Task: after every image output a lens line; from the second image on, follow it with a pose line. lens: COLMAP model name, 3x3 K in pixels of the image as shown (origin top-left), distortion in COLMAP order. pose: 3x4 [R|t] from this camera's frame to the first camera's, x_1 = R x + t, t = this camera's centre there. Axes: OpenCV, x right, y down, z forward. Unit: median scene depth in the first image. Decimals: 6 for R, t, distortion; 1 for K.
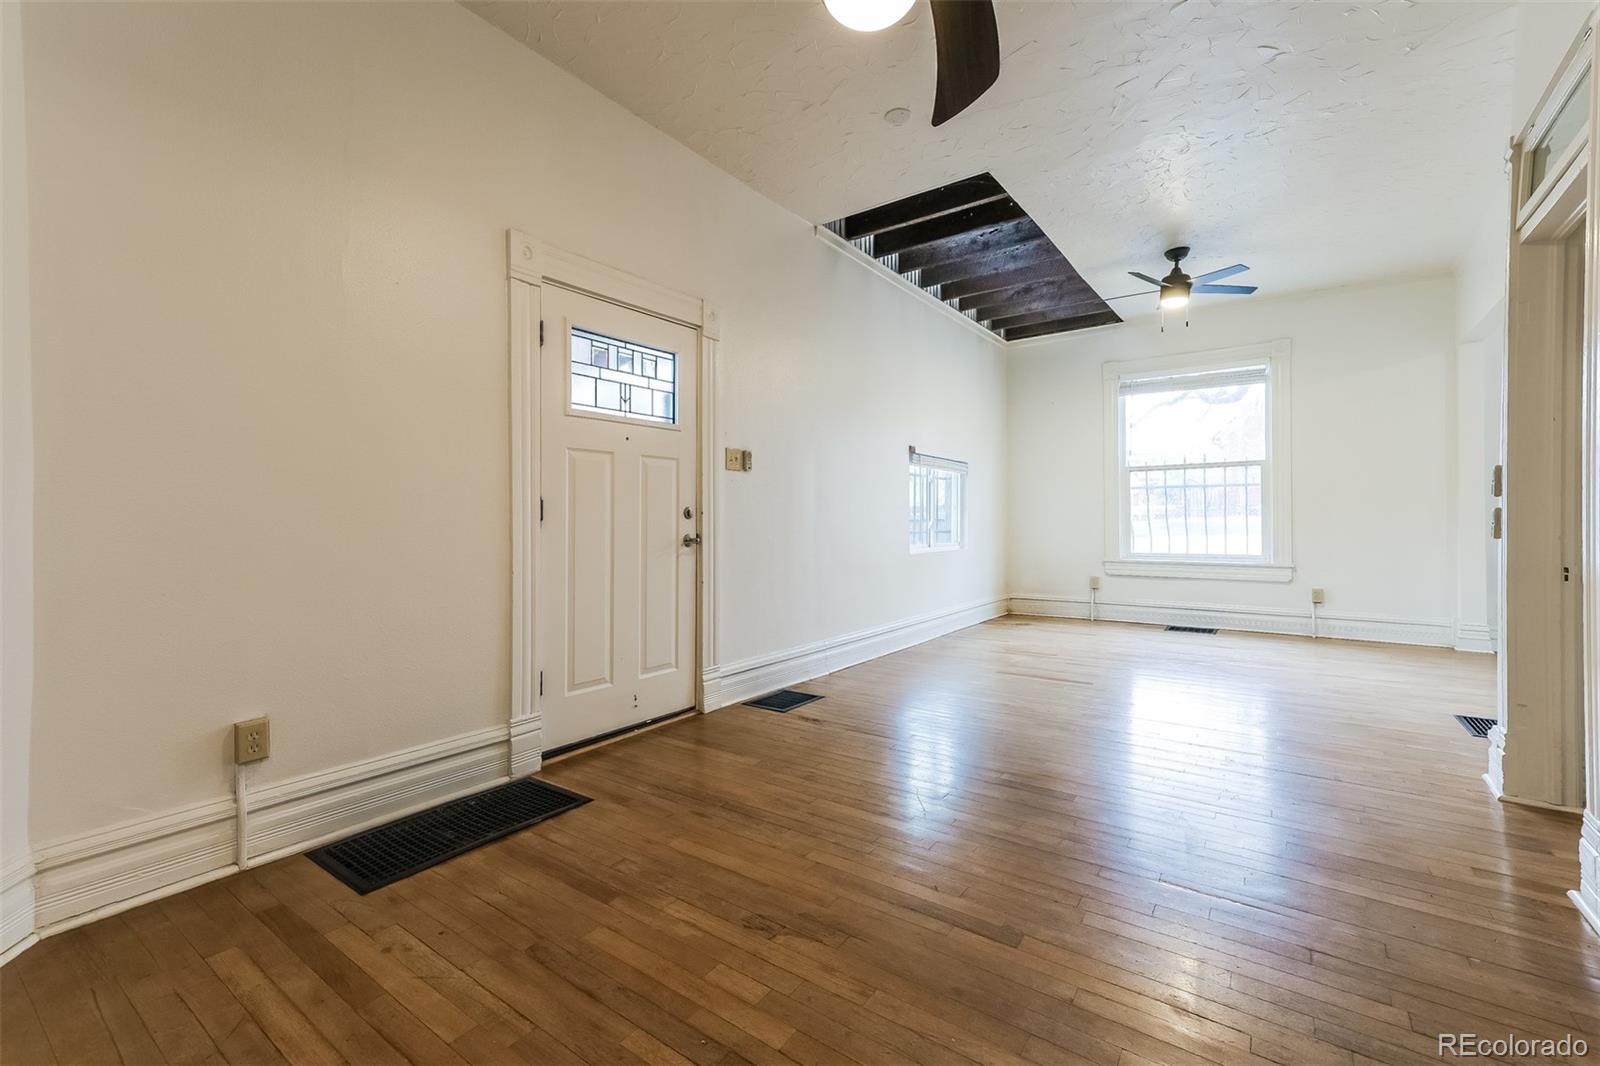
lens RADIAL K [[678.9, 0, 796.7], [0, 678.9, 521.8], [0, 0, 1]] dist [0.002750, -0.000200]
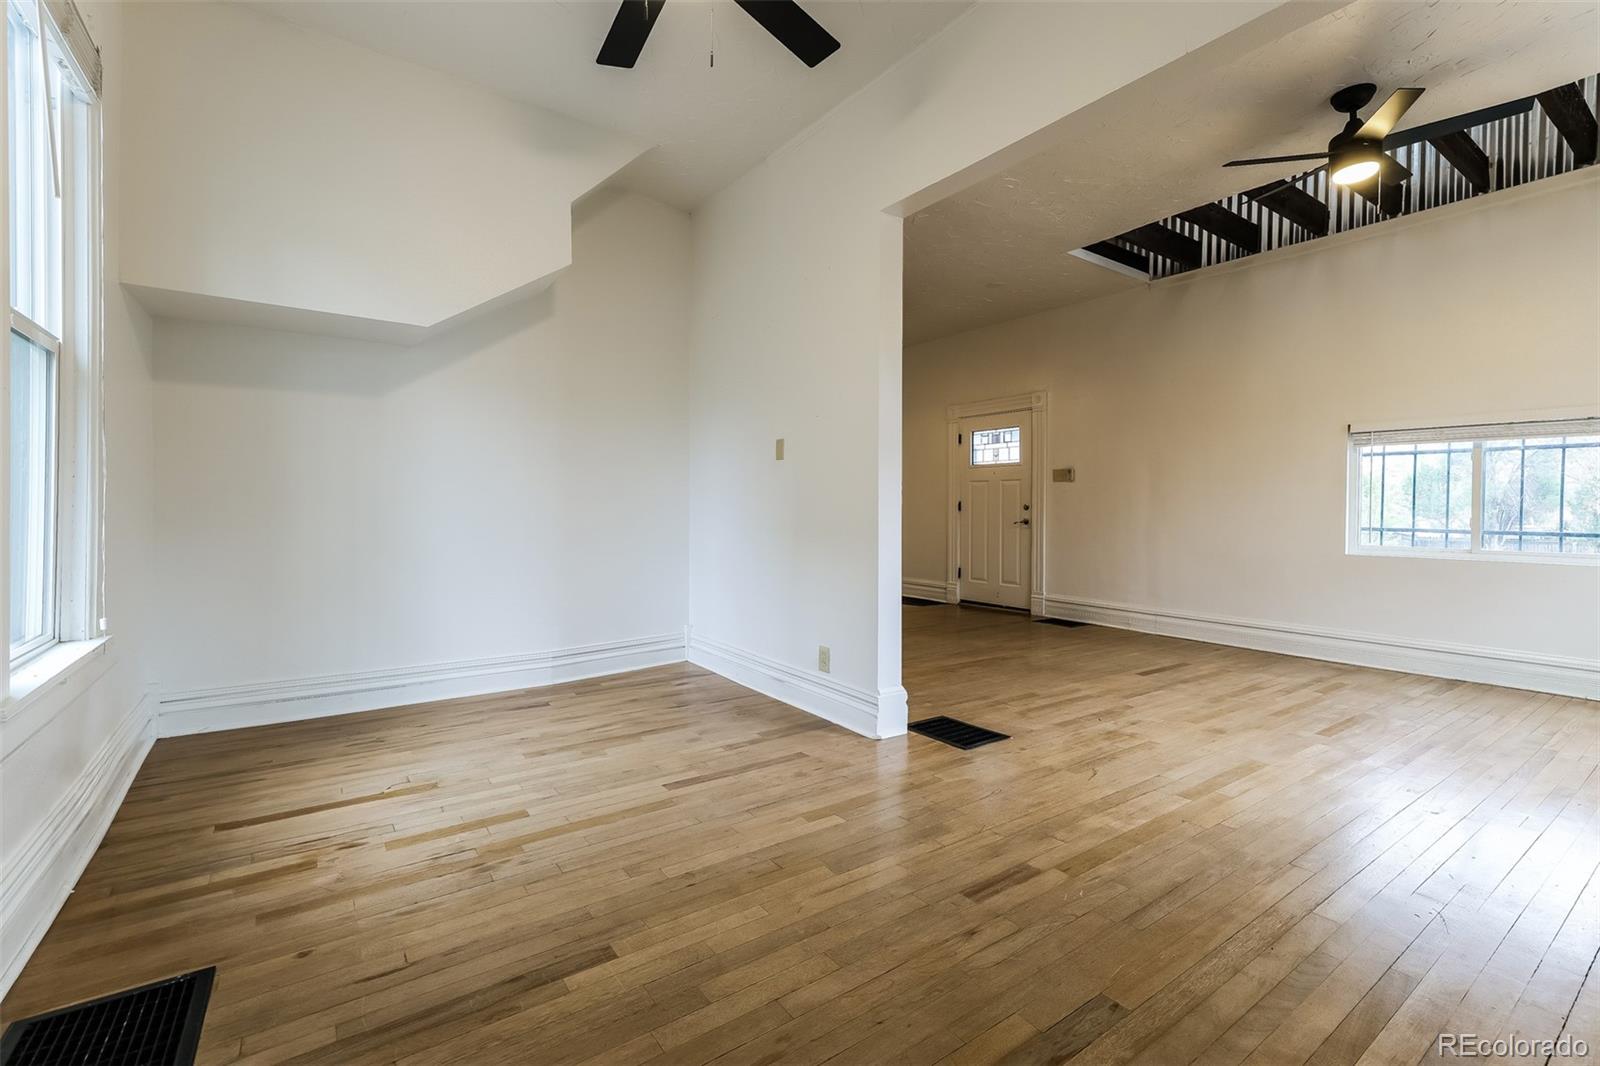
lens RADIAL K [[678.9, 0, 799.4], [0, 678.9, 518.1], [0, 0, 1]] dist [0.002750, -0.000200]
pose [[-0.332986, 0.016803, -0.942782, 1.841708], [-0.007760, 0.999759, 0.020559, -0.016588], [0.942900, 0.014162, -0.332775, 1.028624]]
